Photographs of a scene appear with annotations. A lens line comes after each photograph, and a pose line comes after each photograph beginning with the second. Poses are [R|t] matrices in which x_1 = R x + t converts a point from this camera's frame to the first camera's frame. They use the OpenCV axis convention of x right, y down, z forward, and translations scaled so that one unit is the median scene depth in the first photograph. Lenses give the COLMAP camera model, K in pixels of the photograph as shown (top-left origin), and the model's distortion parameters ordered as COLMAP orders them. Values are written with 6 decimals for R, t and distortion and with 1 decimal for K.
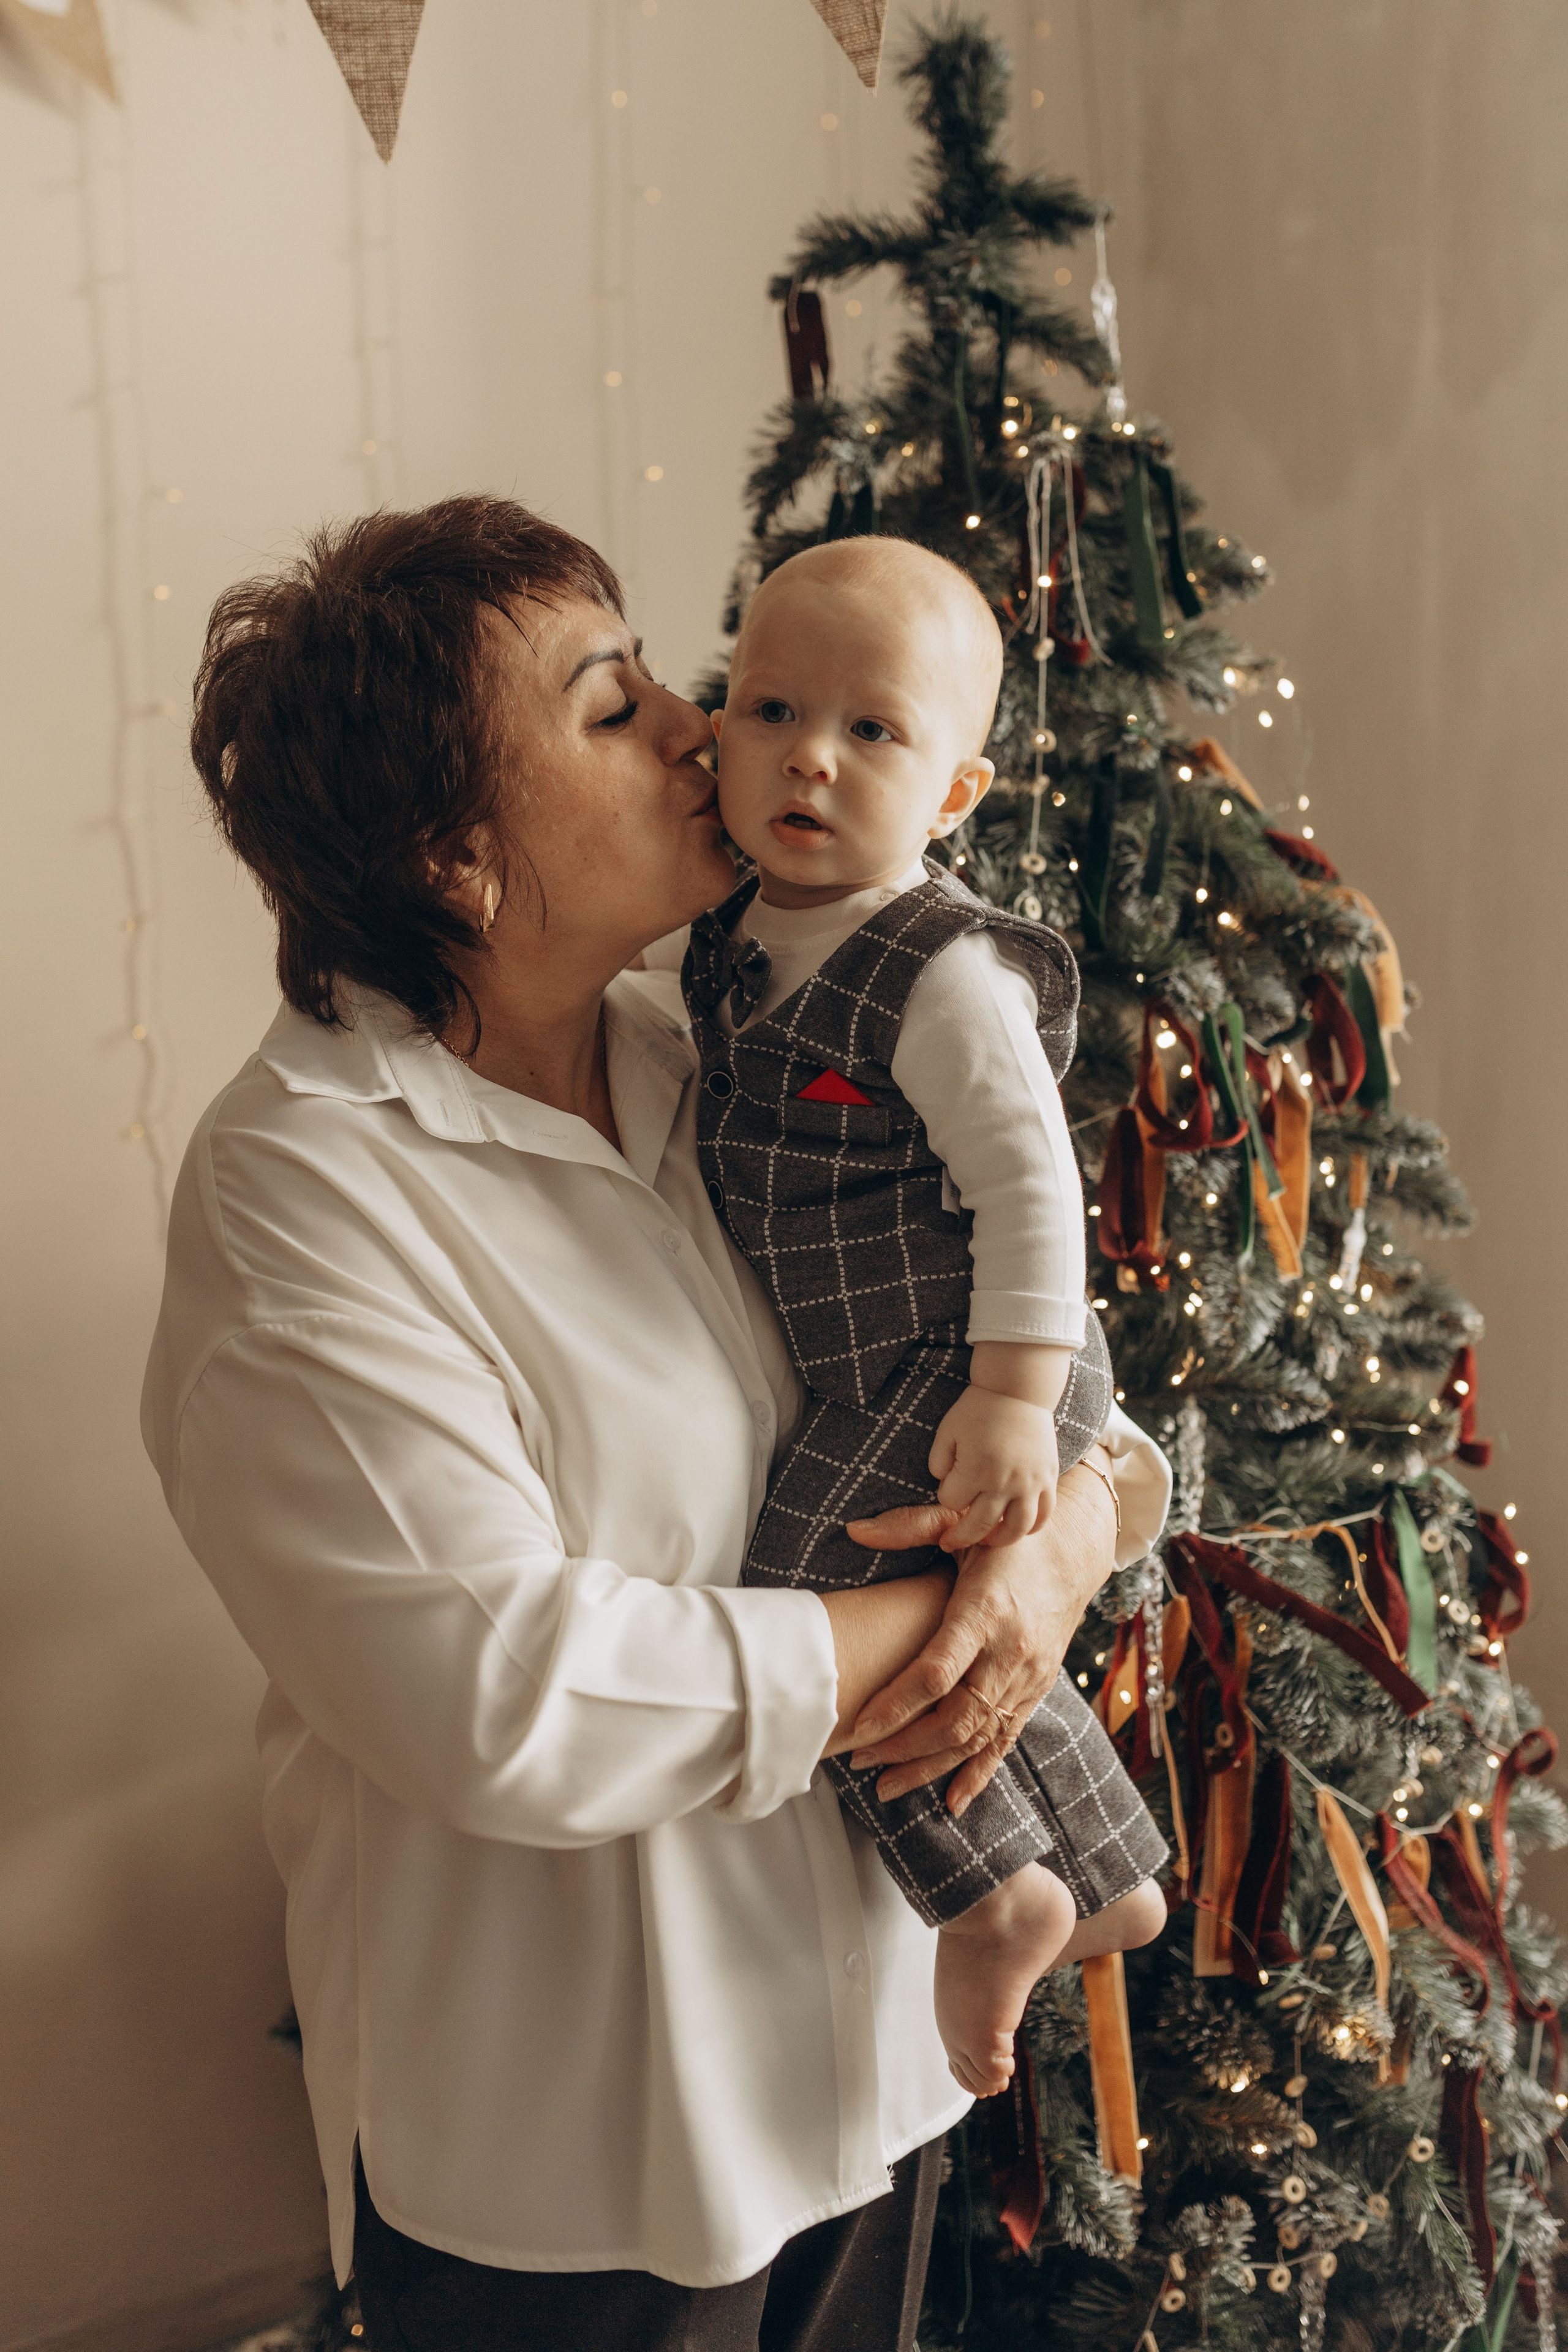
lens RADIAL K [[2275.3, 0, 881.9], [0, 2275.3, 1168.7], [0, 0, 1]] dist [0.001164, 0.018267]
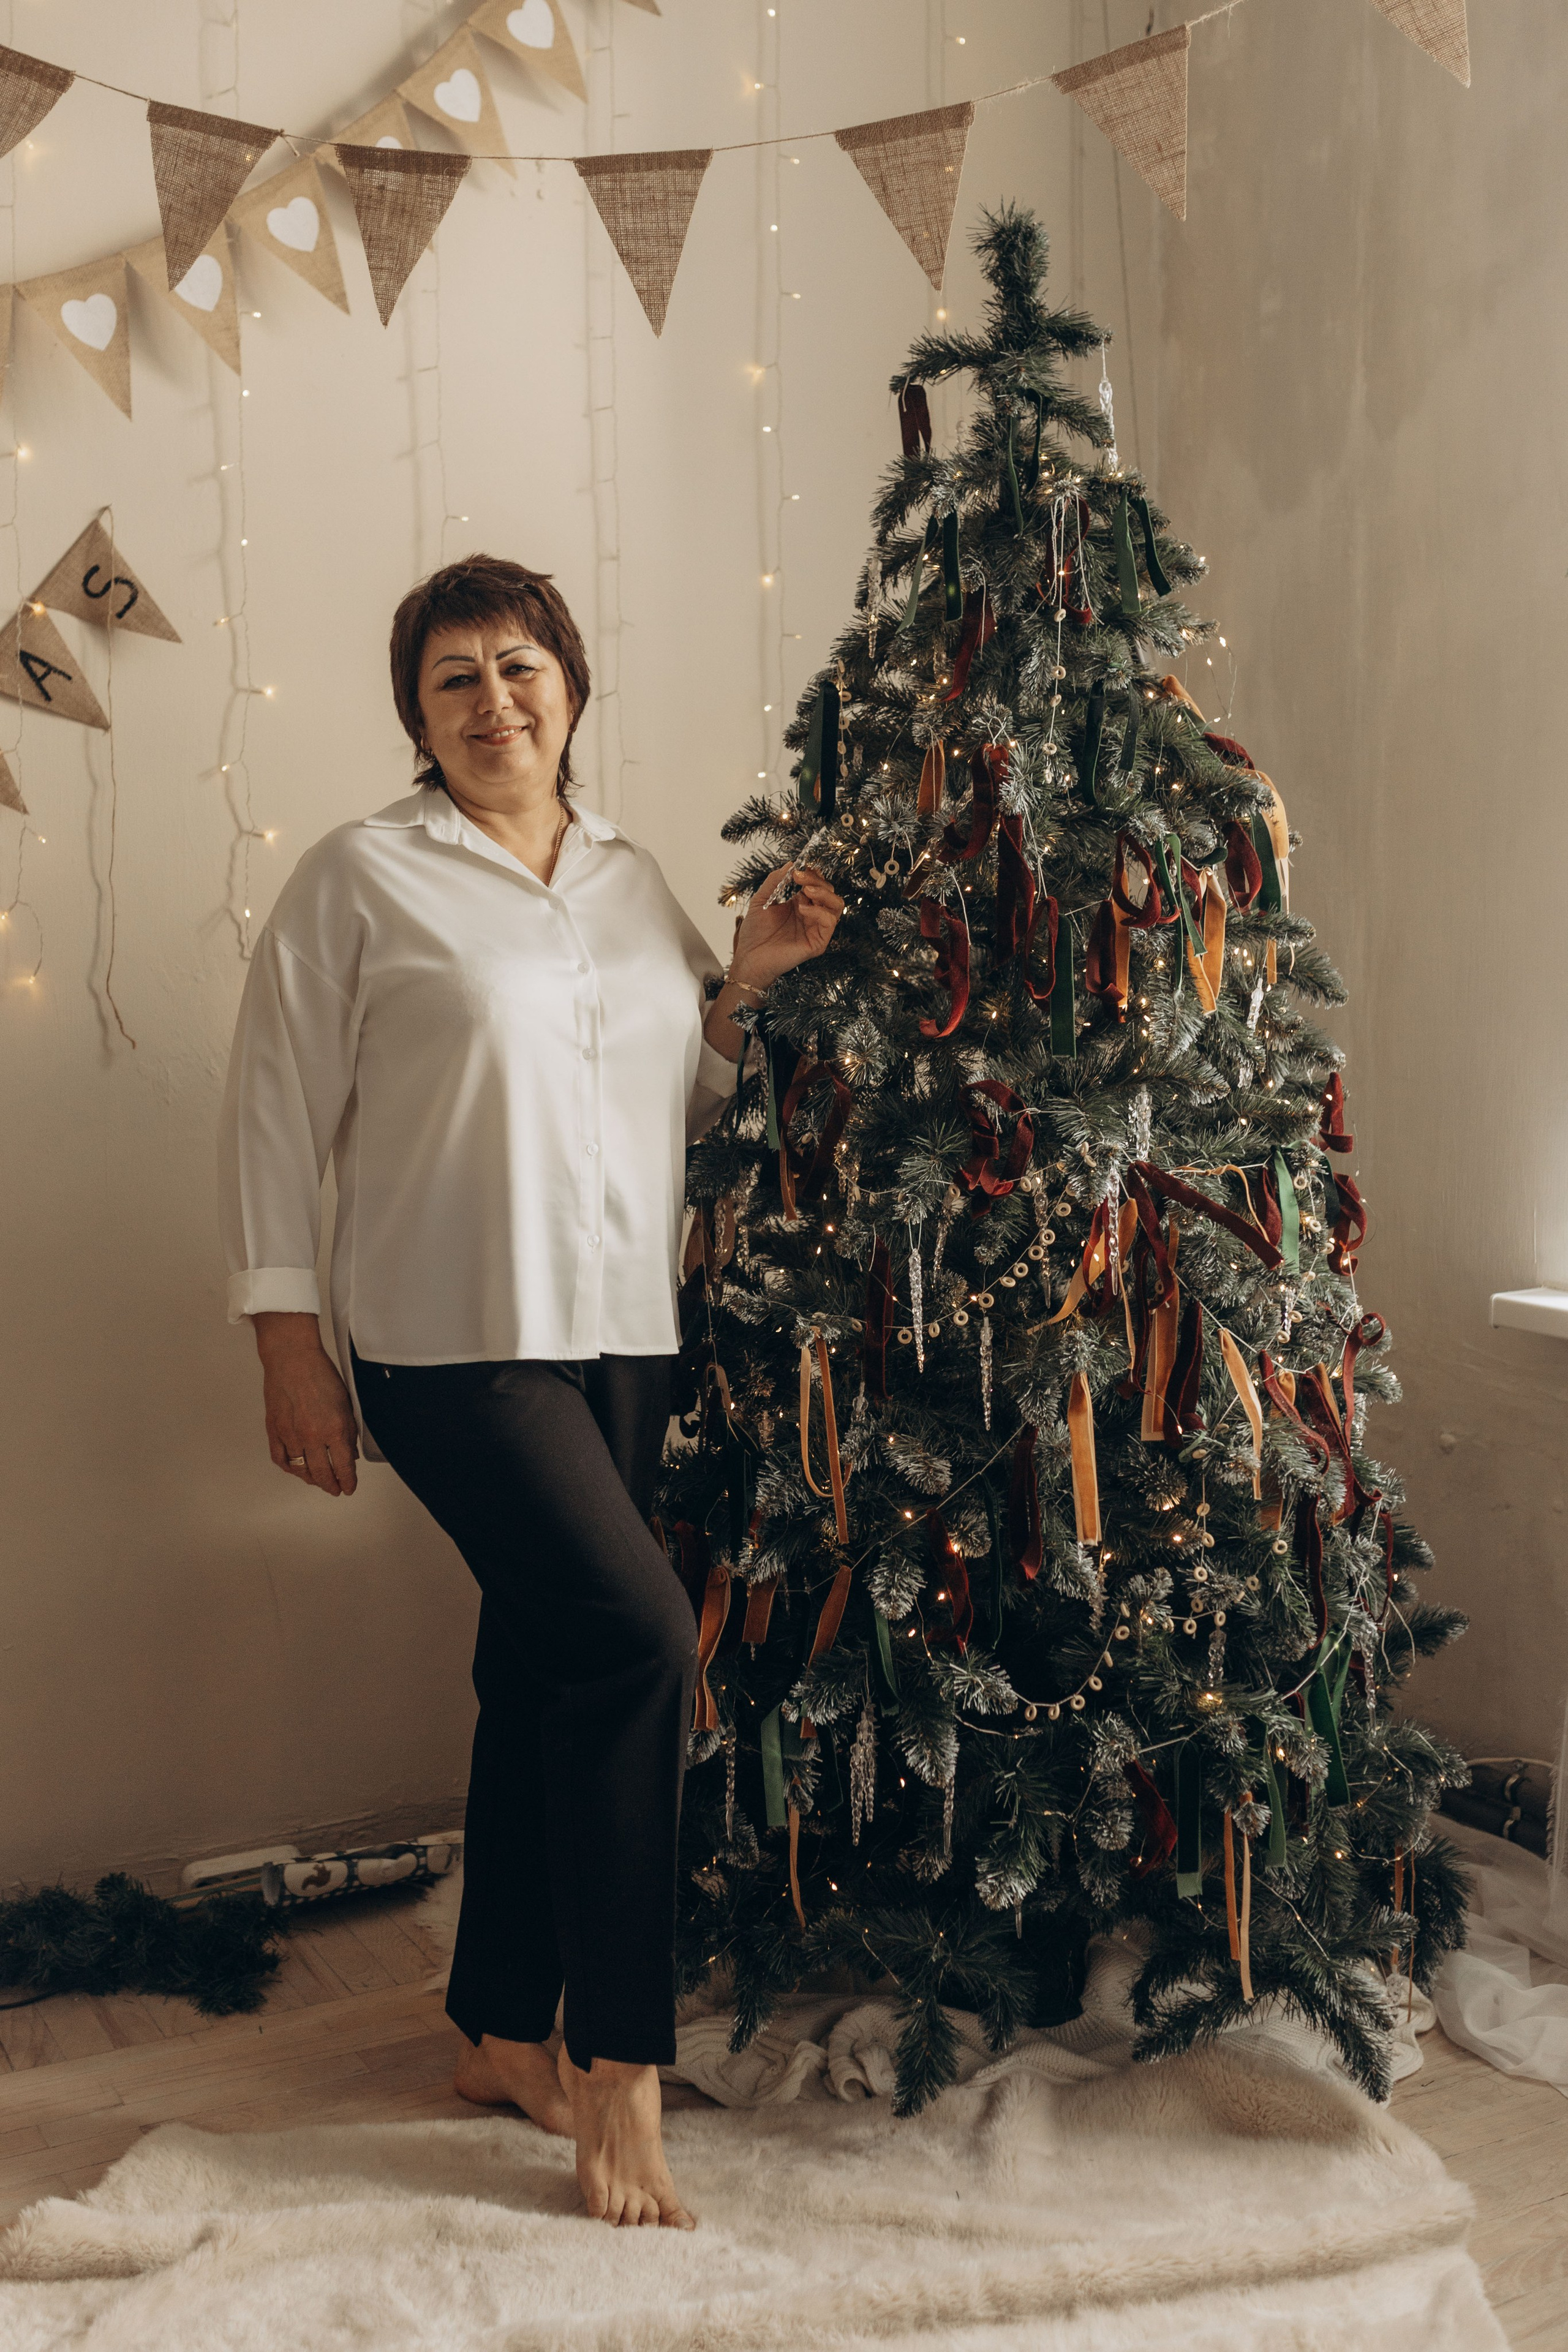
lens RADIAL K [[2310.9, 0, 784.0], [0, 2310.9, 1176.0], [0, 0, 1]] dist [0.110840, -0.004711]
pose [[0.997389, 0.015645, -0.070497, -0.001437], [-0.015378, 0.999872, 0.004333, 0.159897], [0.070556, -0.003238, 0.997503, -0.642518]]
